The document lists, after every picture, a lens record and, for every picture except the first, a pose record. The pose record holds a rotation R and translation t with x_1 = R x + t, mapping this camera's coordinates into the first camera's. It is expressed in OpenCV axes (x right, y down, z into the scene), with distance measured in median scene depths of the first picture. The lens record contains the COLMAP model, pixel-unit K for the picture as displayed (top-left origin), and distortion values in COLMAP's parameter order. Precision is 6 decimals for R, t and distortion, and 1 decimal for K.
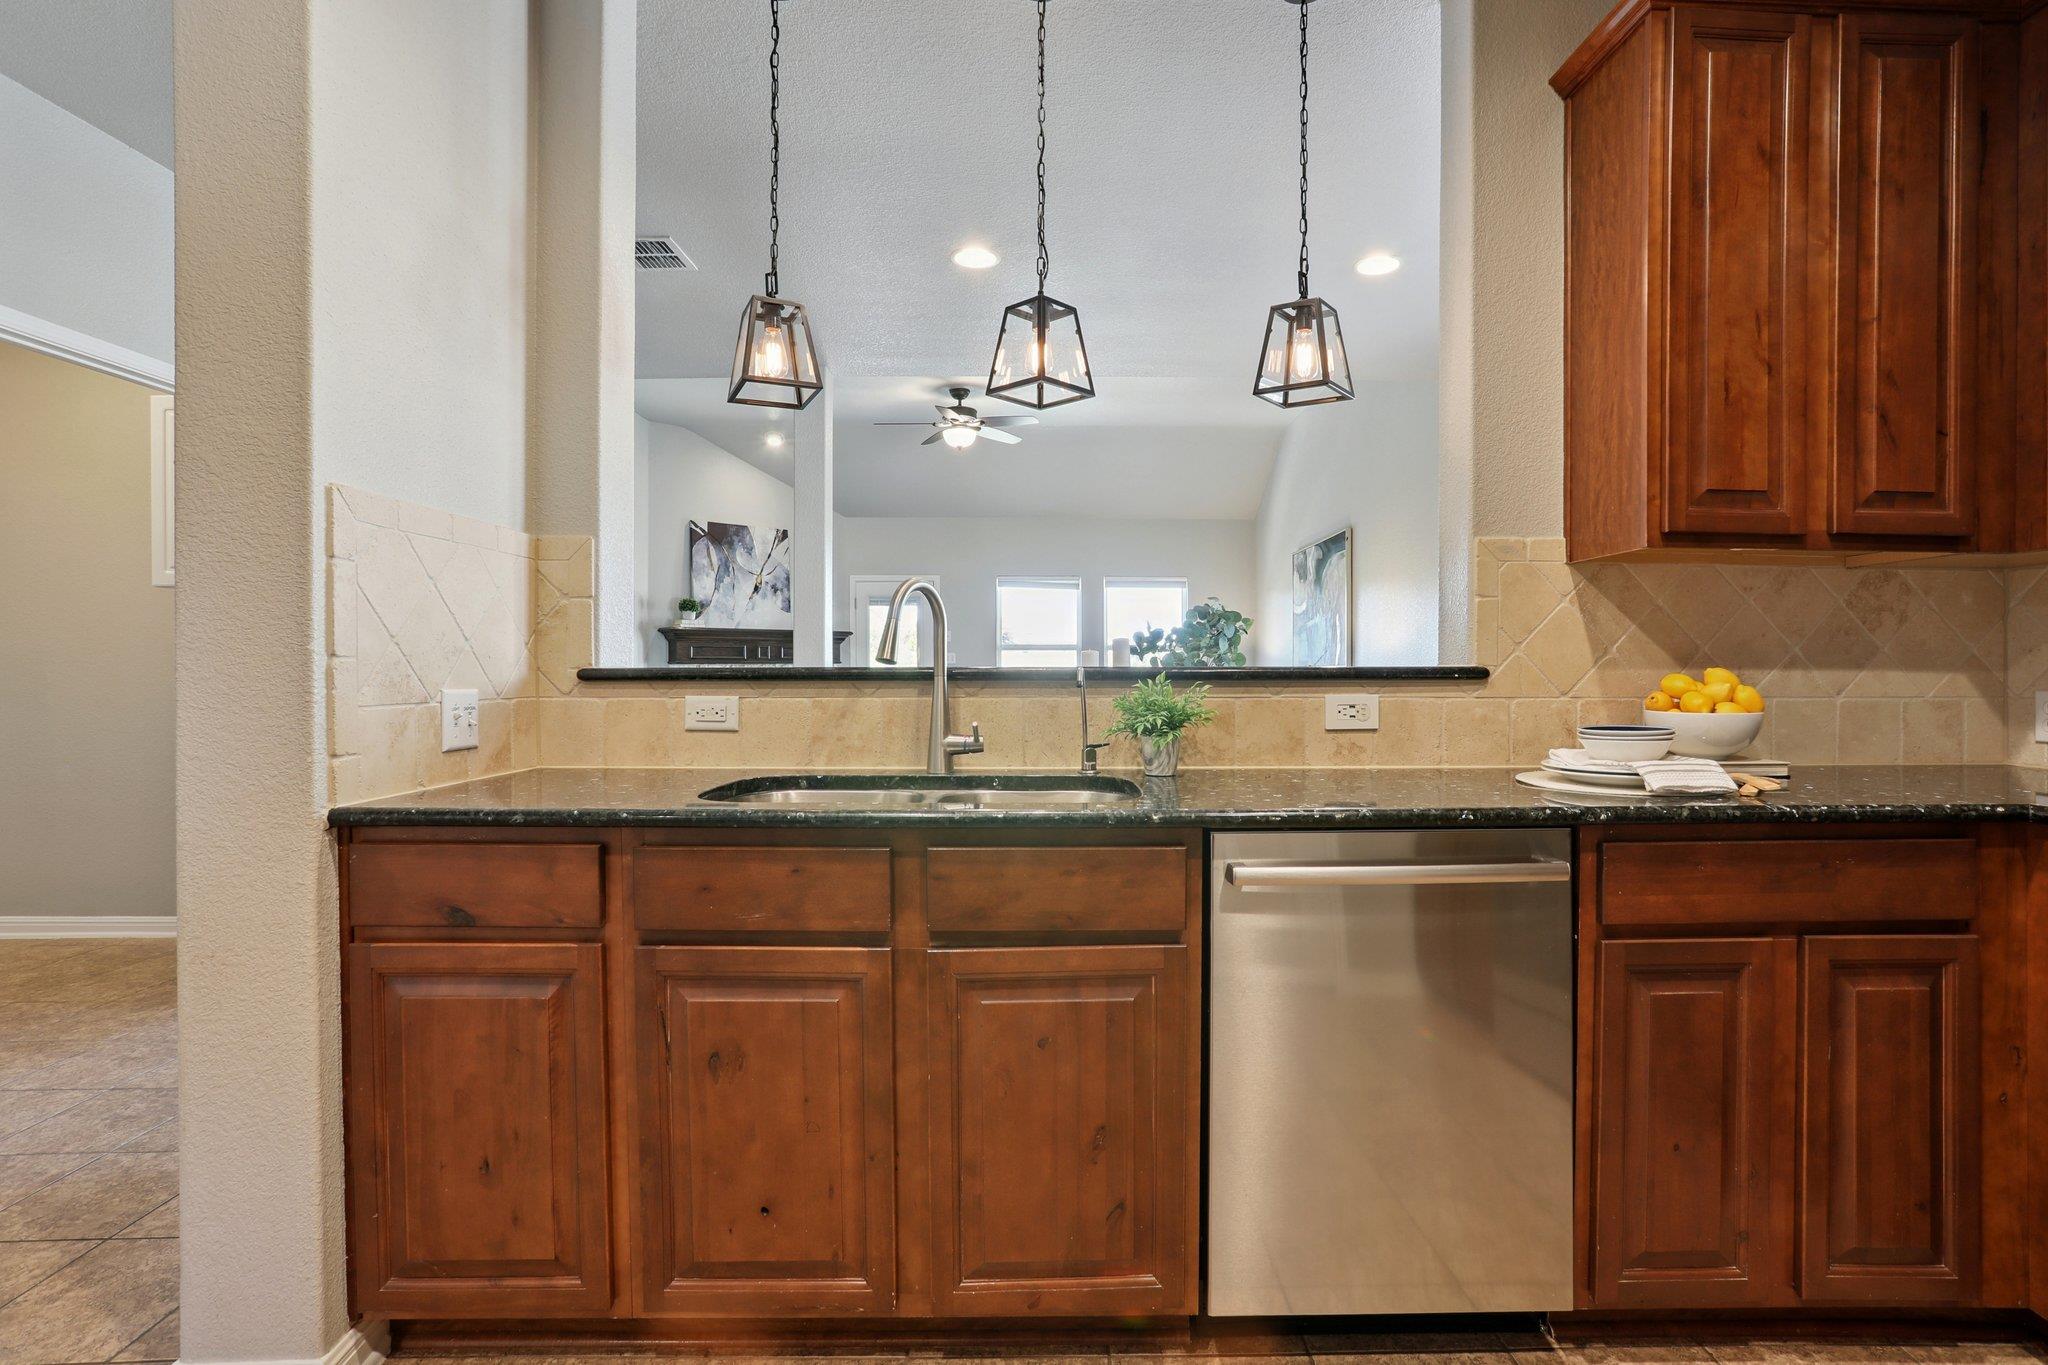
lens RADIAL K [[946.4, 0, 1016.8], [0, 946.4, 682.5], [0, 0, 1]] dist [-0.051908, 0.006554]
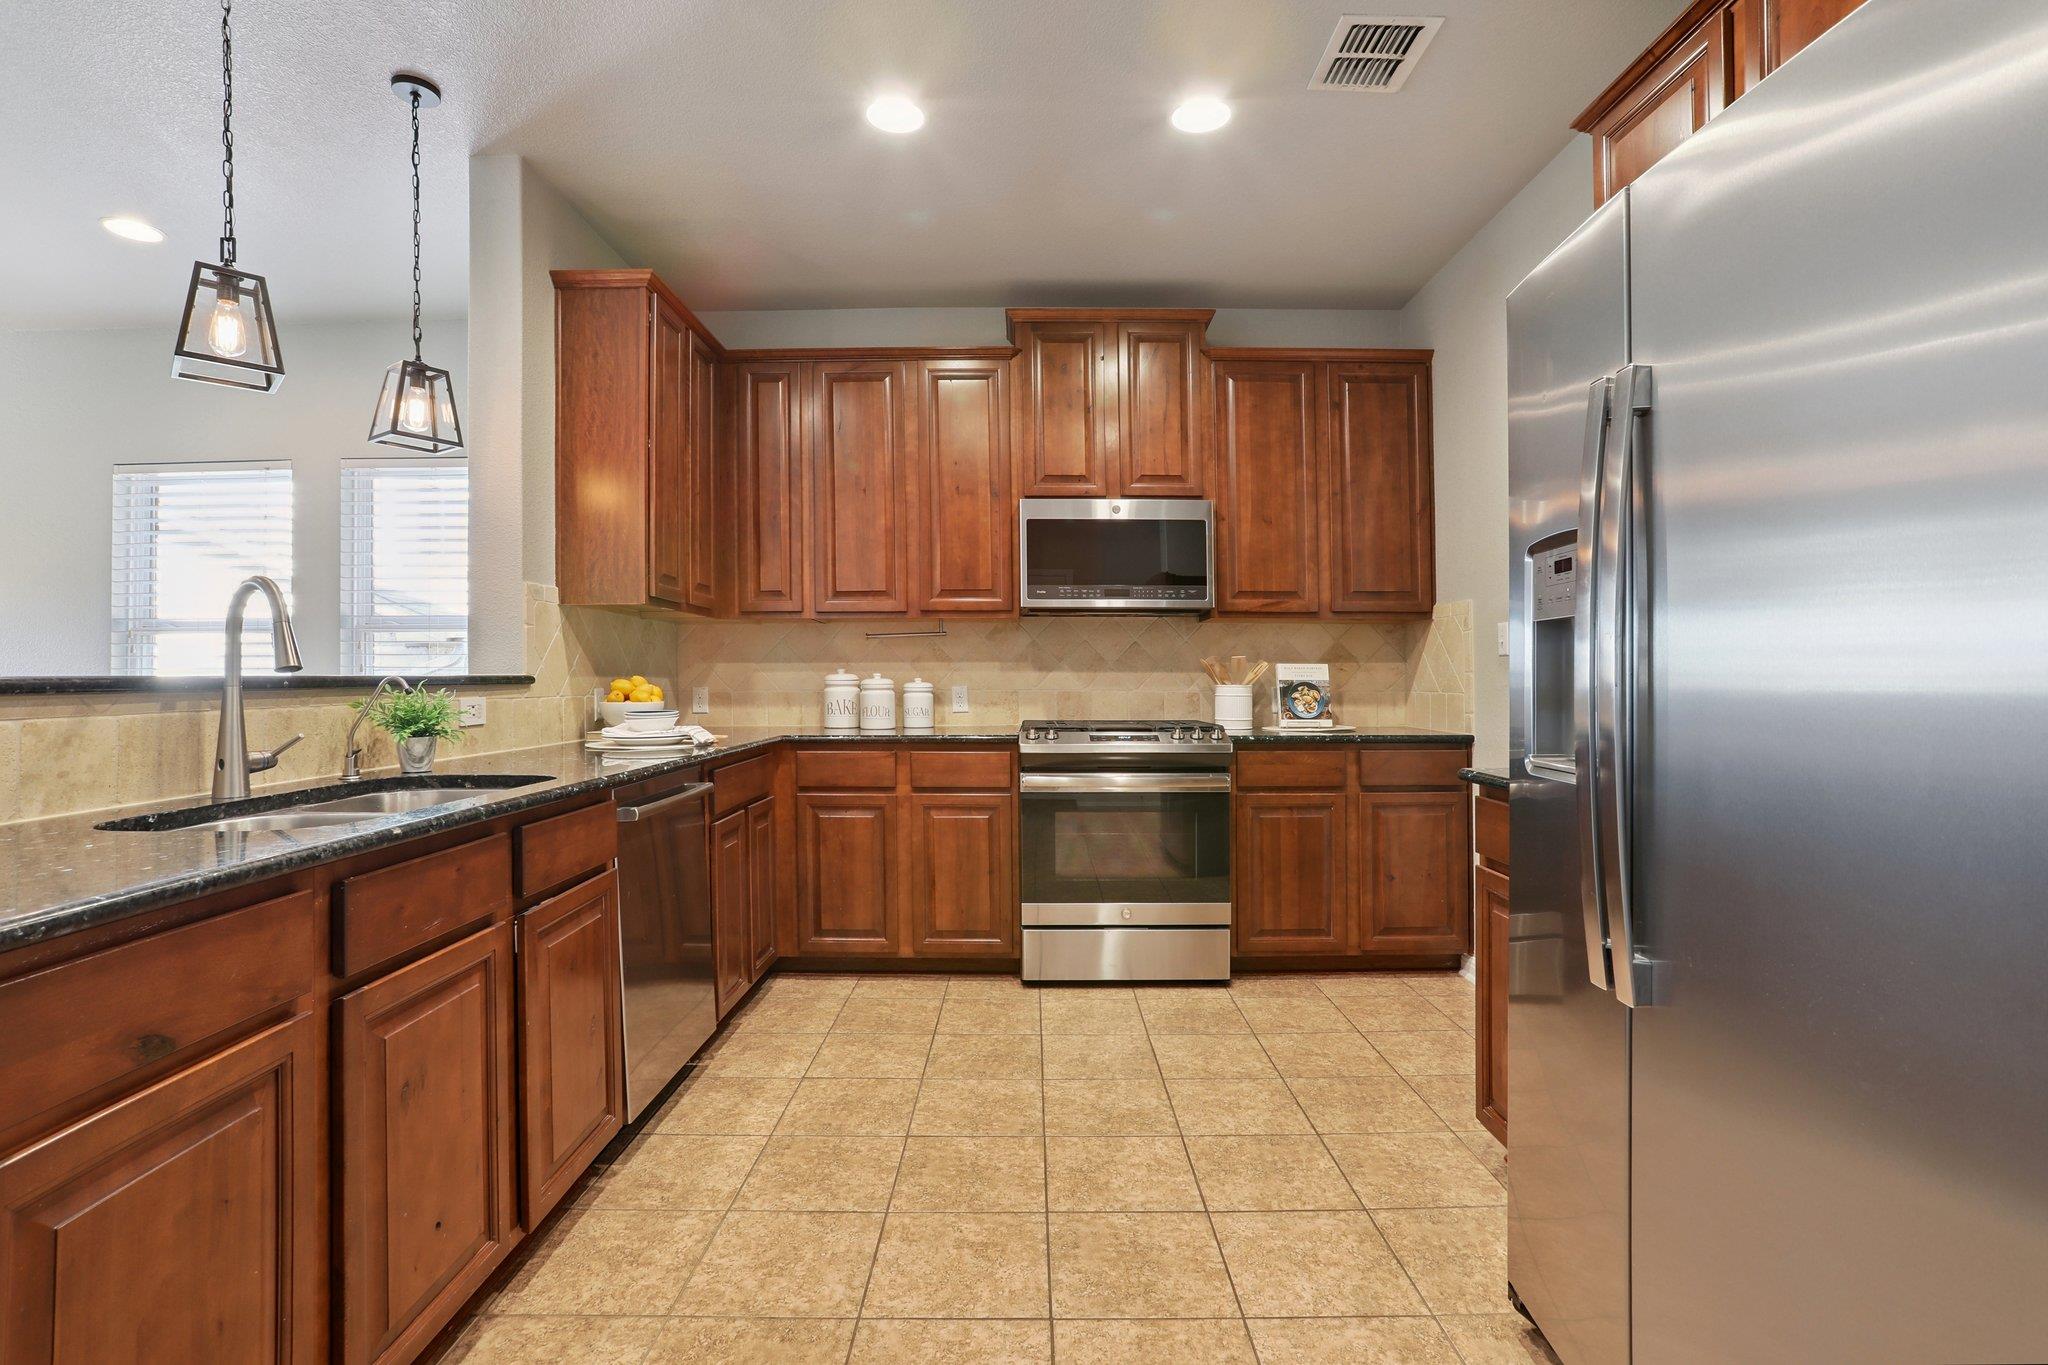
lens RADIAL K [[946.4, 0, 1013.7], [0, 946.4, 682.5], [0, 0, 1]] dist [-0.051908, 0.006554]
pose [[0.011758, -0.007589, 0.999902, -0.881909], [0.023138, 0.999706, 0.007316, 0.000725], [-0.999663, 0.023050, 0.011930, 0.263475]]
